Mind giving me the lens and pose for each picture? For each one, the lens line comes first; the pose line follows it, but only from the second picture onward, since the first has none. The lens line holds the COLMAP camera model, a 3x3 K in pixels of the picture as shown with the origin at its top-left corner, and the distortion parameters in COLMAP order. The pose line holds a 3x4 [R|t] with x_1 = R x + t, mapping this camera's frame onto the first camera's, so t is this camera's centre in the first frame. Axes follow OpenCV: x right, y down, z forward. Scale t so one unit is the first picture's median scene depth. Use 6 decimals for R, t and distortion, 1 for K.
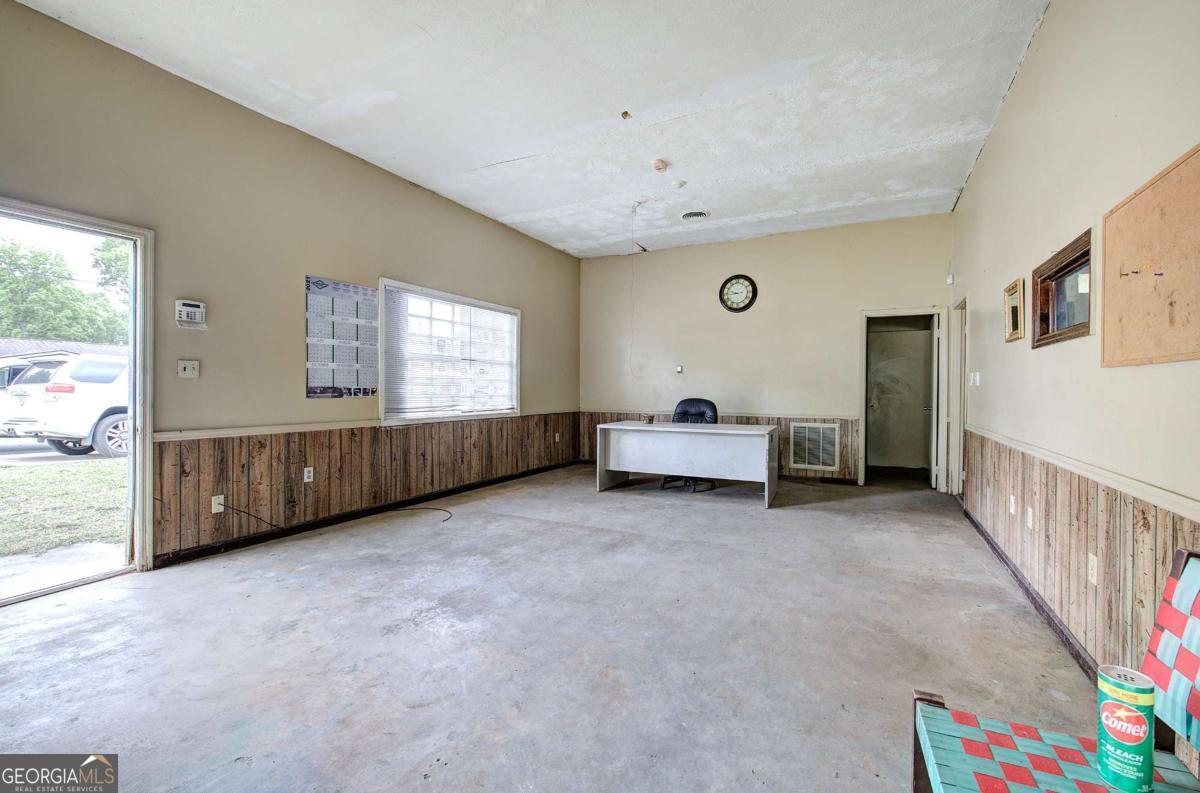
lens RADIAL K [[508.2, 0, 605.6], [0, 508.2, 391.9], [0, 0, 1]] dist [0.001246, -0.000392]
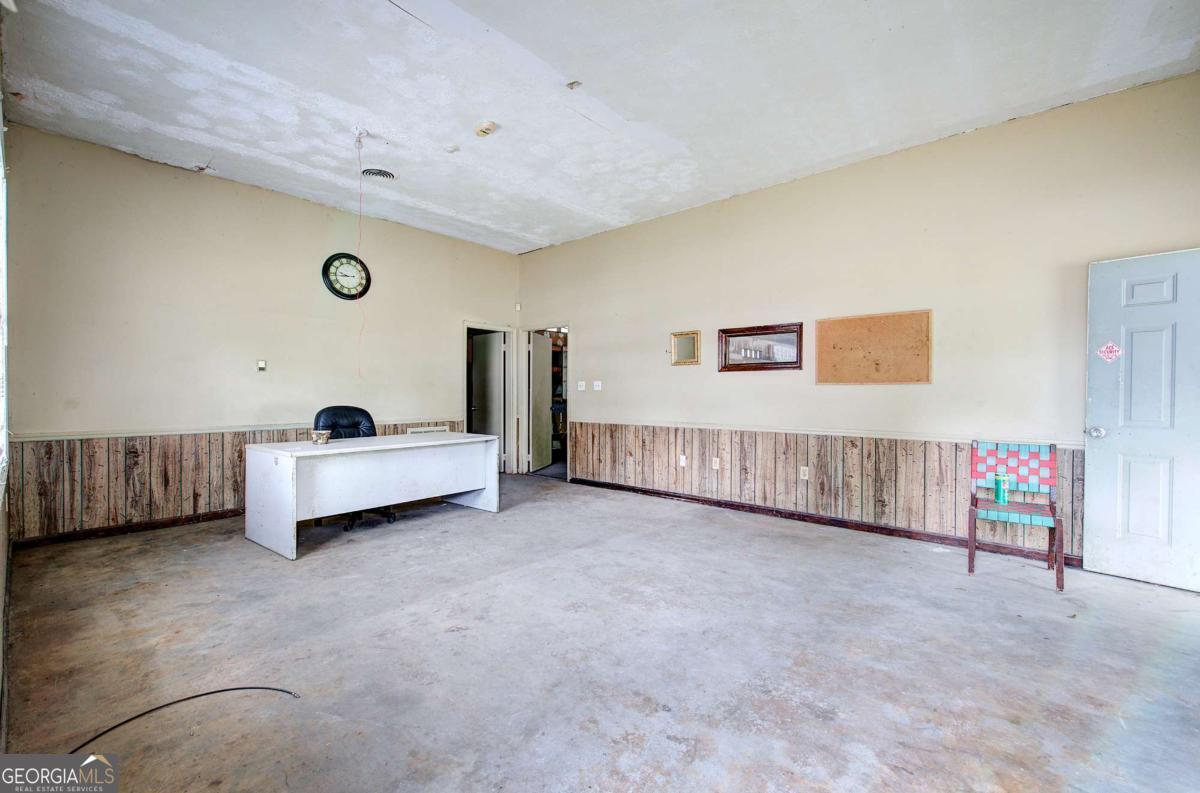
lens RADIAL K [[508.2, 0, 606.6], [0, 508.2, 396.4], [0, 0, 1]] dist [0.001246, -0.000392]
pose [[0.232163, -0.014576, 0.972568, -0.500783], [0.005982, 0.999890, 0.013557, -0.010367], [-0.972658, 0.002670, 0.232225, 0.458435]]
